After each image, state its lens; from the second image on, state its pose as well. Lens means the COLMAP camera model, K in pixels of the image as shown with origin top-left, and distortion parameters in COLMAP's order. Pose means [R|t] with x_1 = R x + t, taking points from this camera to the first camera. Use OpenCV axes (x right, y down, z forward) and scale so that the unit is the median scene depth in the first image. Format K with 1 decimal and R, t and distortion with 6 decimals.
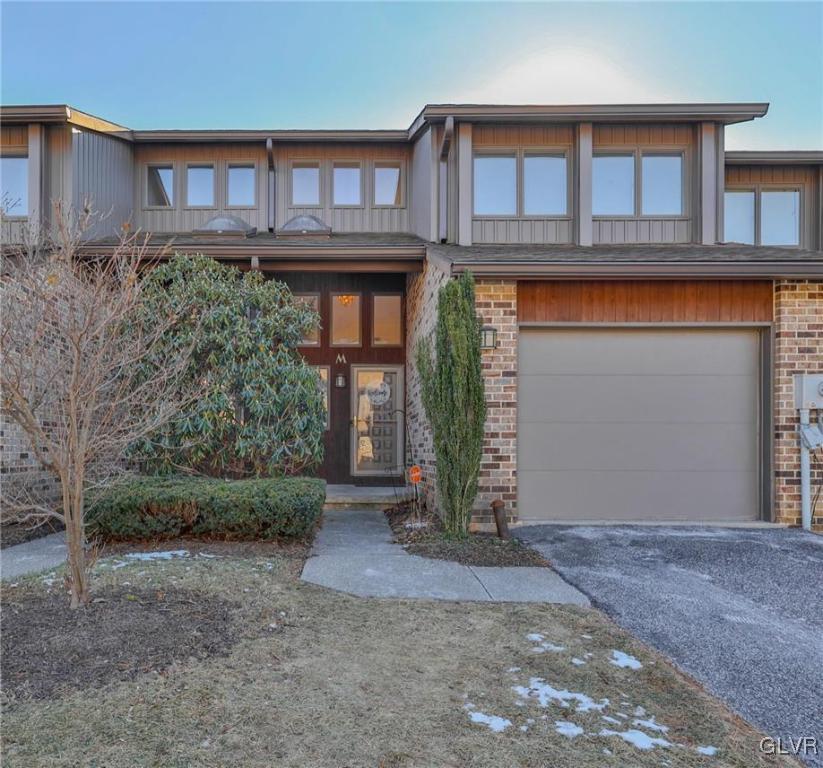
lens RADIAL K [[588.9, 0, 389.8], [0, 588.9, 407.0], [0, 0, 1]] dist [-0.001645, 0.002684]
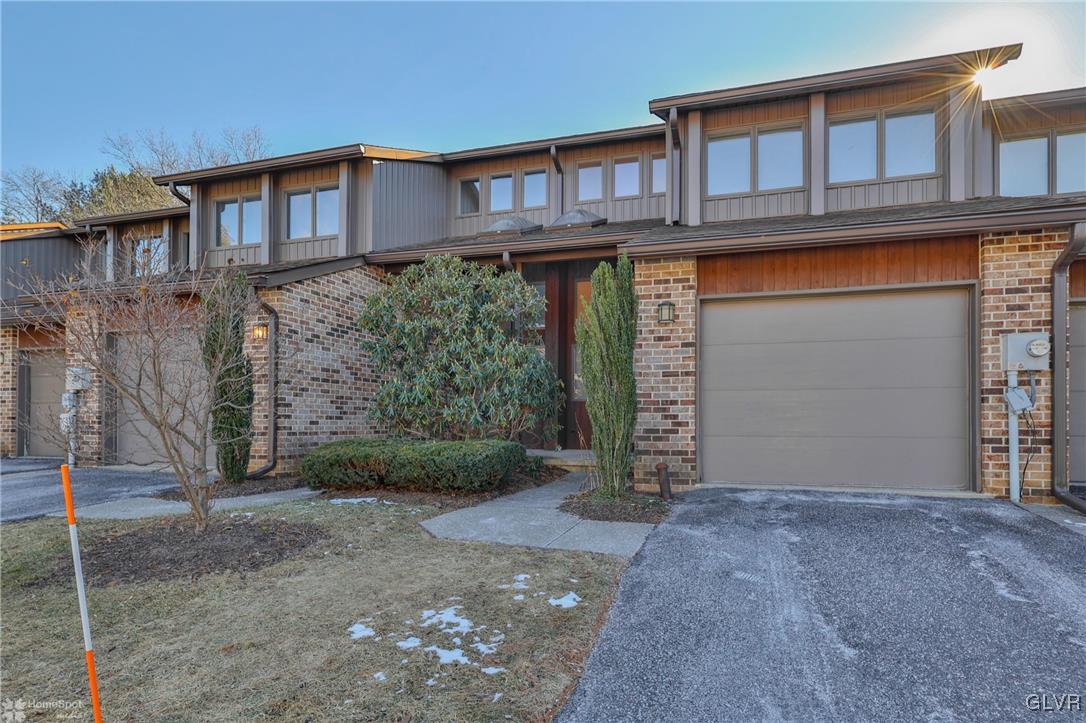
lens RADIAL K [[531.3, 0, 538.2], [0, 531.3, 372.9], [0, 0, 1]] dist [0.002197, 0.000261]
pose [[0.968752, -0.023950, -0.246874, 0.175103], [0.020456, 0.999651, -0.016711, 0.005065], [0.247188, 0.011139, 0.968904, 0.003396]]
